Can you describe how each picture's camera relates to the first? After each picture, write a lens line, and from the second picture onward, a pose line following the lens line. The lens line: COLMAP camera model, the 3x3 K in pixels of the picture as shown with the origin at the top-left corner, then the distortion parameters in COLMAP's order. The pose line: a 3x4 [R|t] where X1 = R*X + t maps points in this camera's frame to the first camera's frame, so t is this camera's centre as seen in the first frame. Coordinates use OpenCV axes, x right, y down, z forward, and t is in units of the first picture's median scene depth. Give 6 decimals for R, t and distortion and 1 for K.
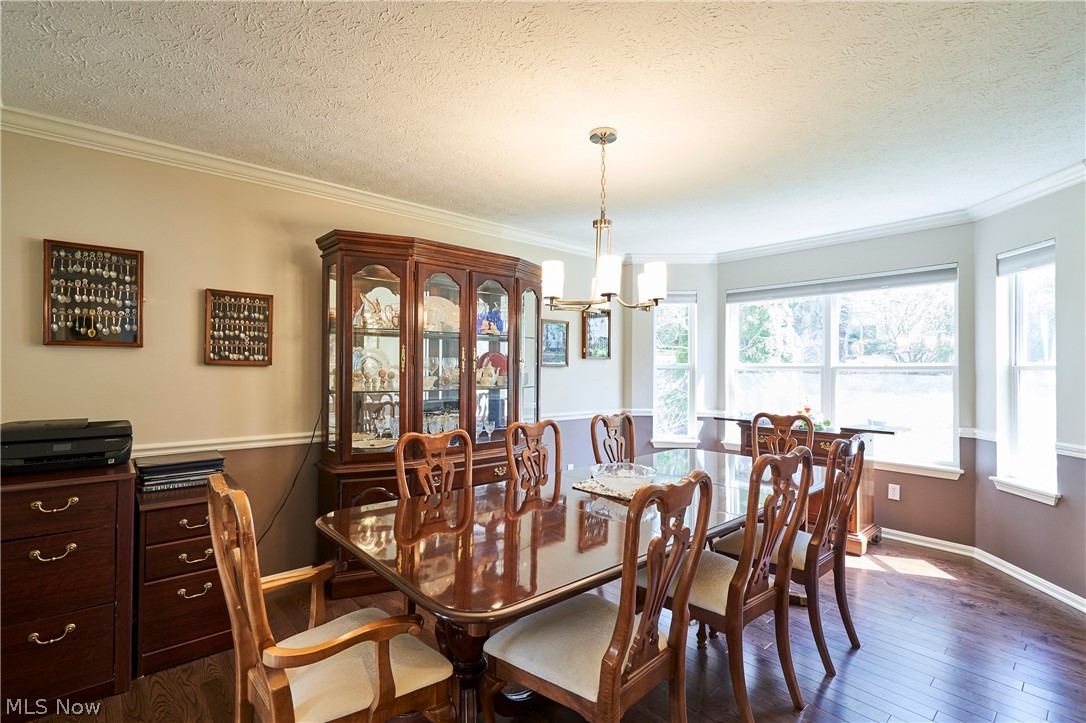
lens RADIAL K [[509.0, 0, 543.0], [0, 509.0, 361.5], [0, 0, 1]] dist [-0.000097, -0.000102]
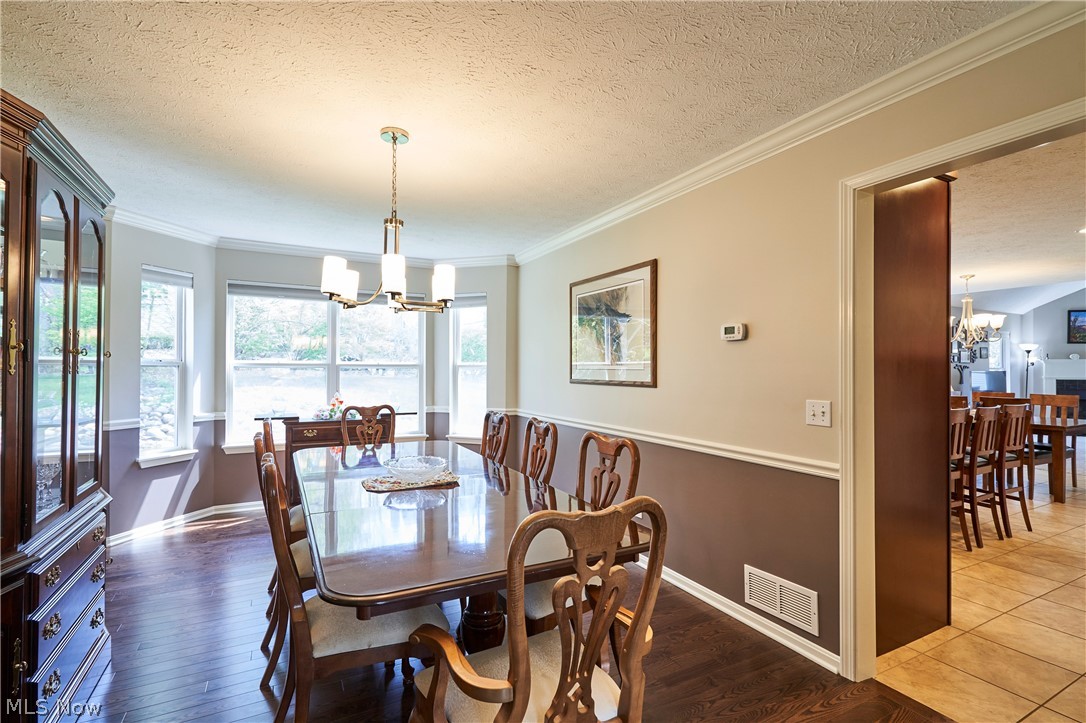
lens RADIAL K [[509.0, 0, 543.0], [0, 509.0, 361.5], [0, 0, 1]] dist [-0.000097, -0.000102]
pose [[0.228134, 0.010896, 0.973569, -0.550184], [-0.017143, 0.999827, -0.007173, 0.004761], [-0.973479, -0.015053, 0.228281, 0.336442]]
